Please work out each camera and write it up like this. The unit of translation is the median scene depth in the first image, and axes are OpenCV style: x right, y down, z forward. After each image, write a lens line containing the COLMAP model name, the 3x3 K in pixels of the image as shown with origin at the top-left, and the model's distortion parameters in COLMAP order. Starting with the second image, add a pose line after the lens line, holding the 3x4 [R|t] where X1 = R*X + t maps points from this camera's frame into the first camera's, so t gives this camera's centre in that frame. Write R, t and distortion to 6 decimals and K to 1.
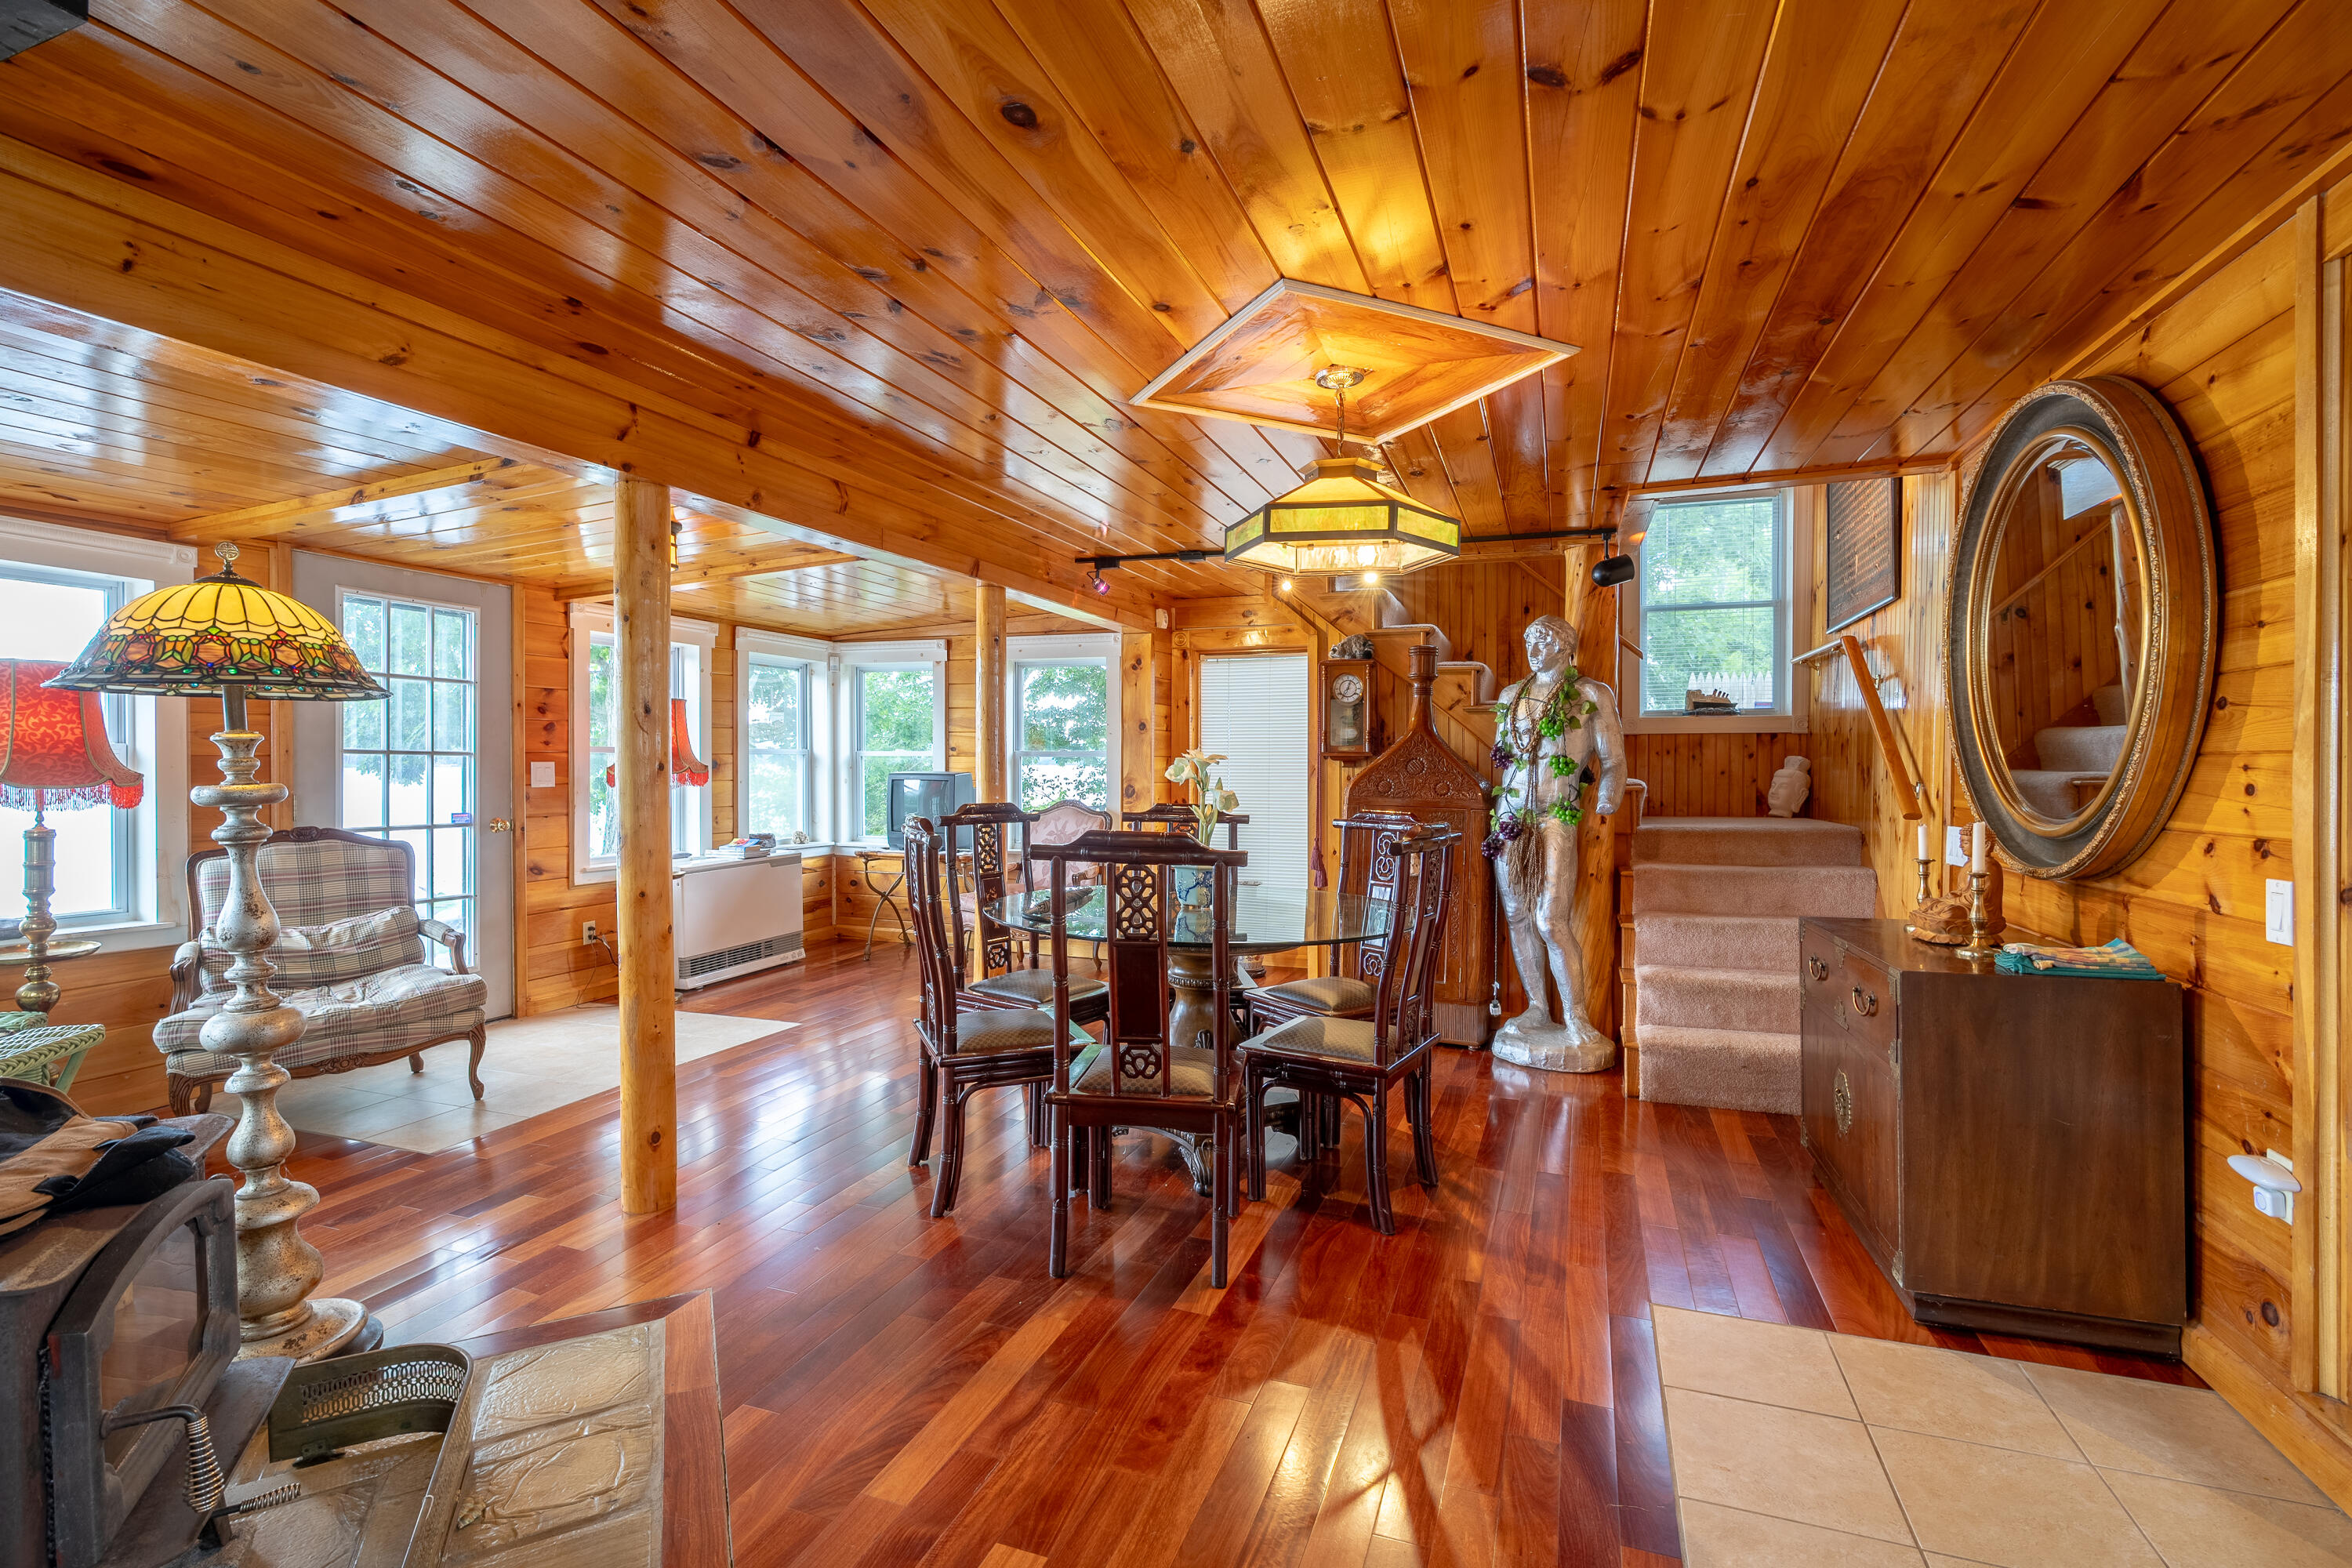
lens RADIAL K [[1053.8, 0, 1187.0], [0, 1053.8, 777.4], [0, 0, 1]] dist [-0.002477, 0.001312]
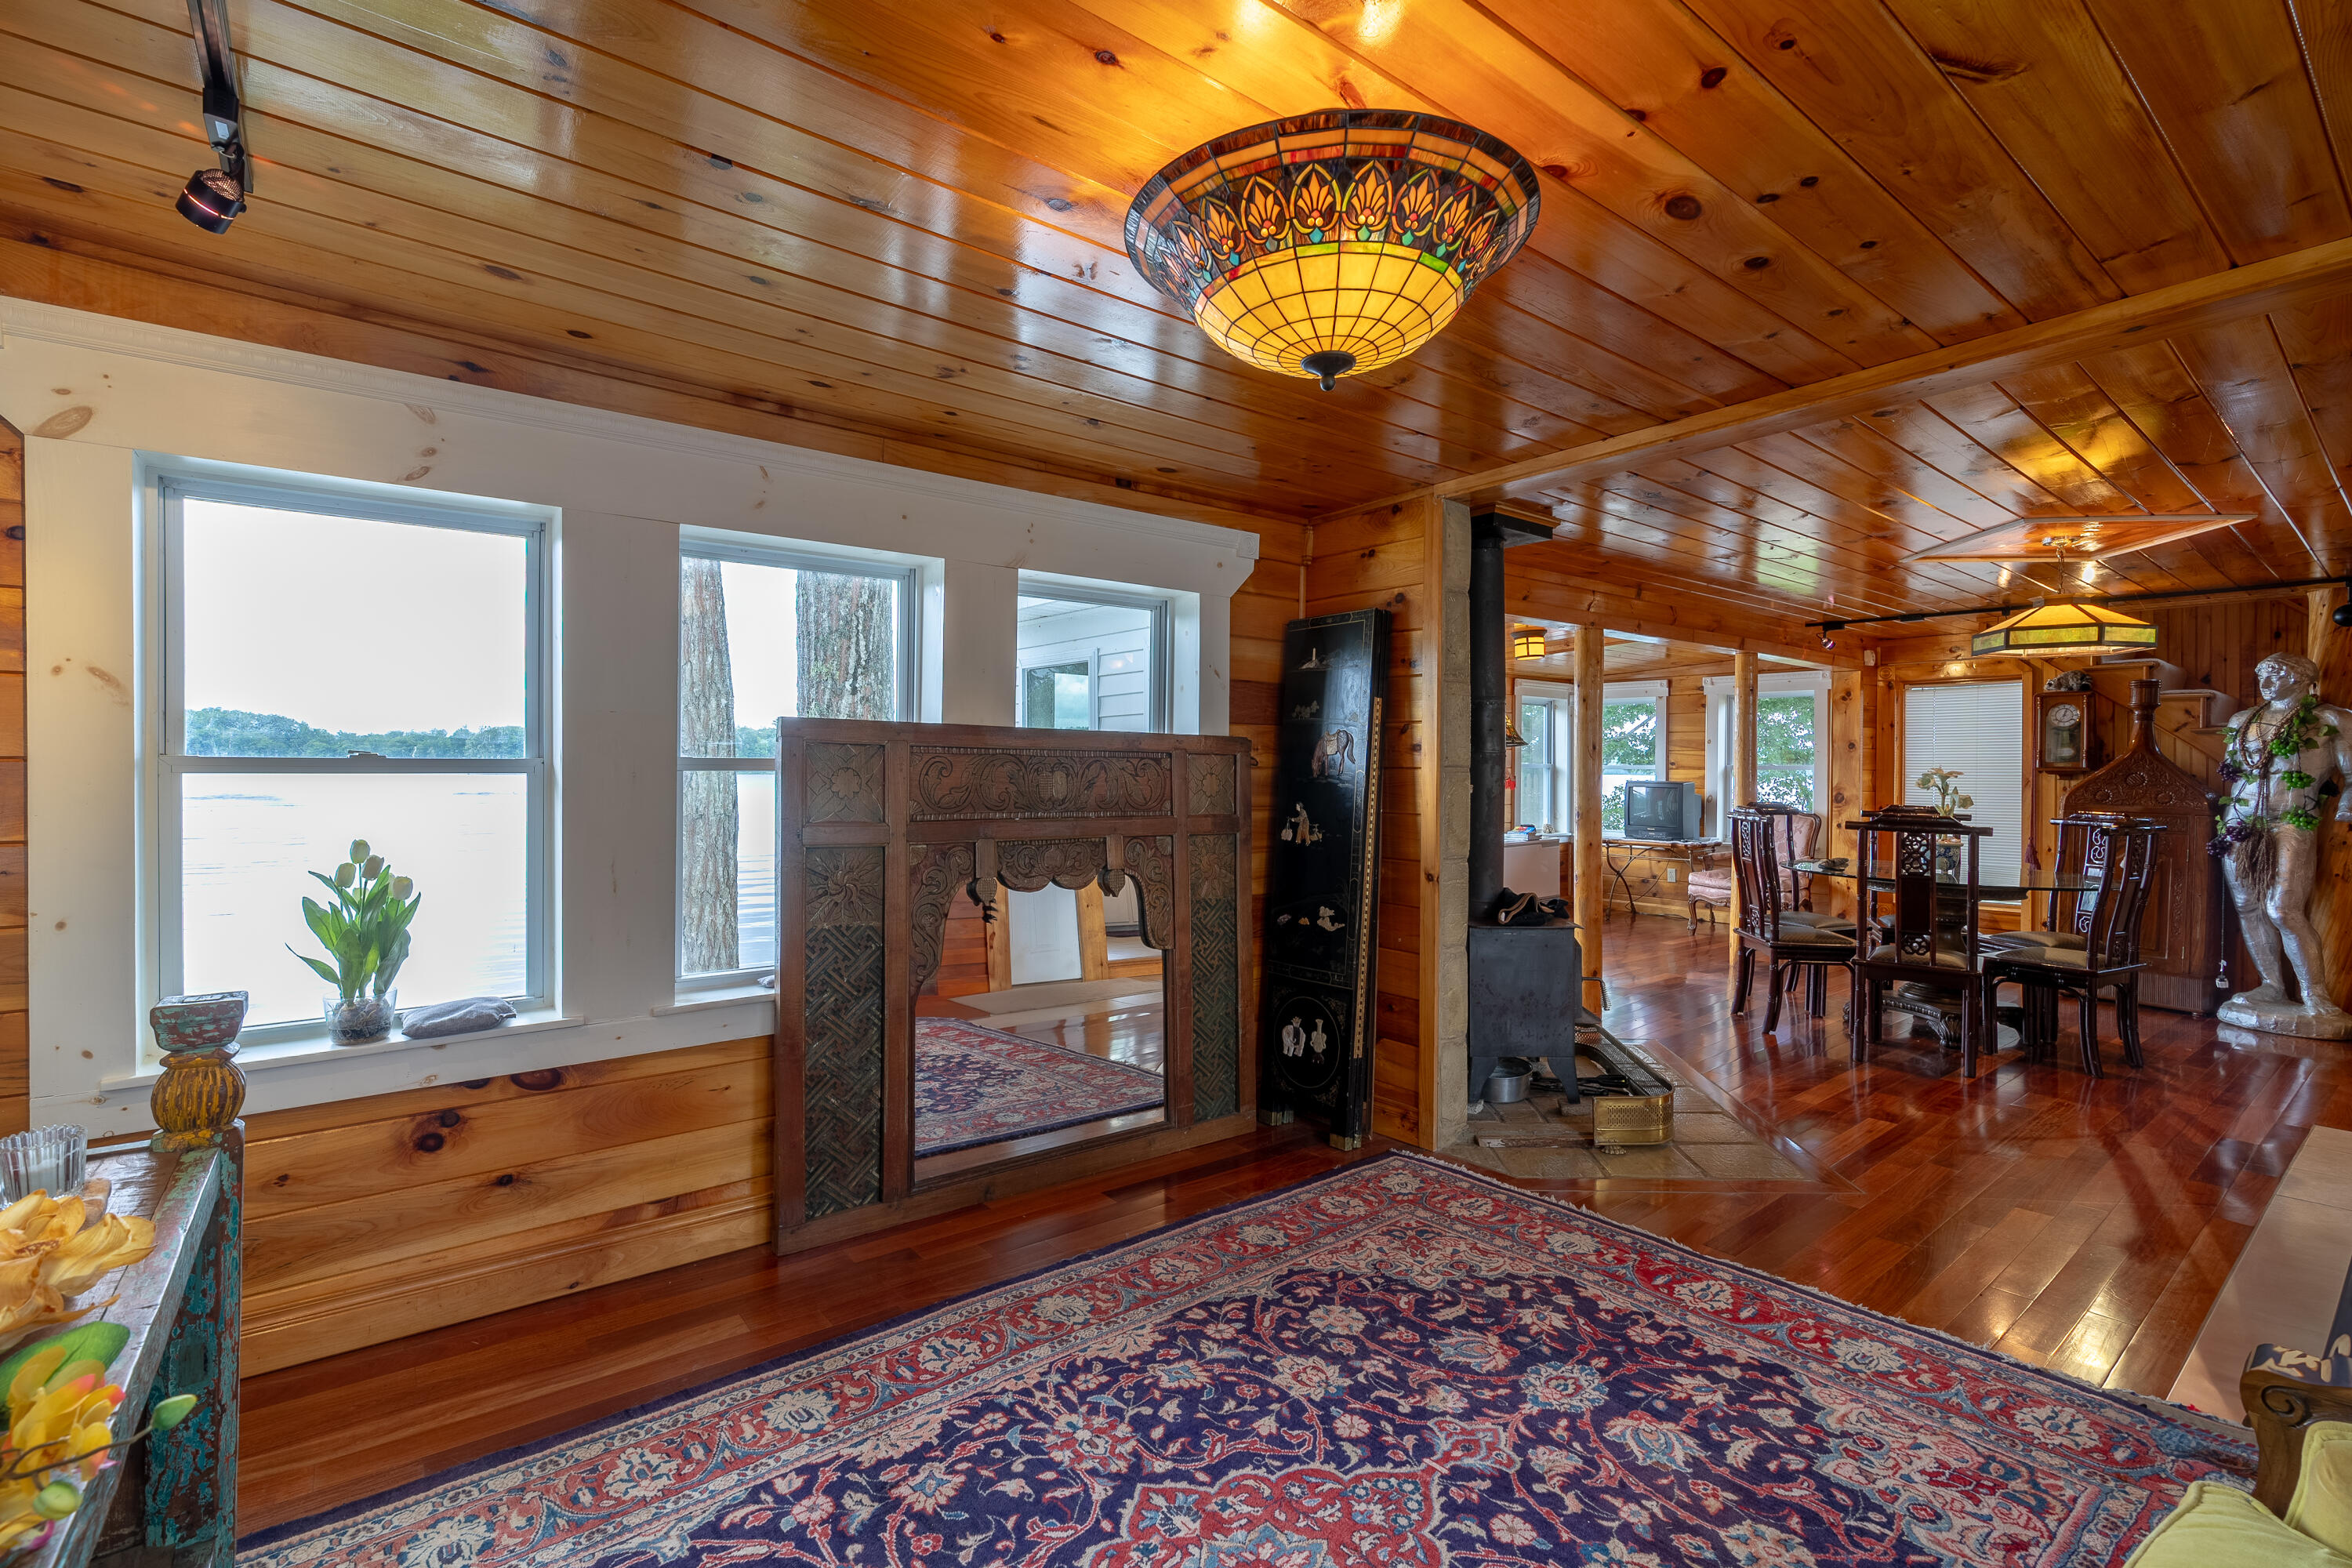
lens RADIAL K [[1053.8, 0, 1187.0], [0, 1053.8, 777.4], [0, 0, 1]] dist [-0.002477, 0.001312]
pose [[0.857587, 0.005292, -0.514312, -0.102194], [-0.009945, 0.999931, -0.006294, 0.005845], [0.514243, 0.010512, 0.857580, -0.635468]]
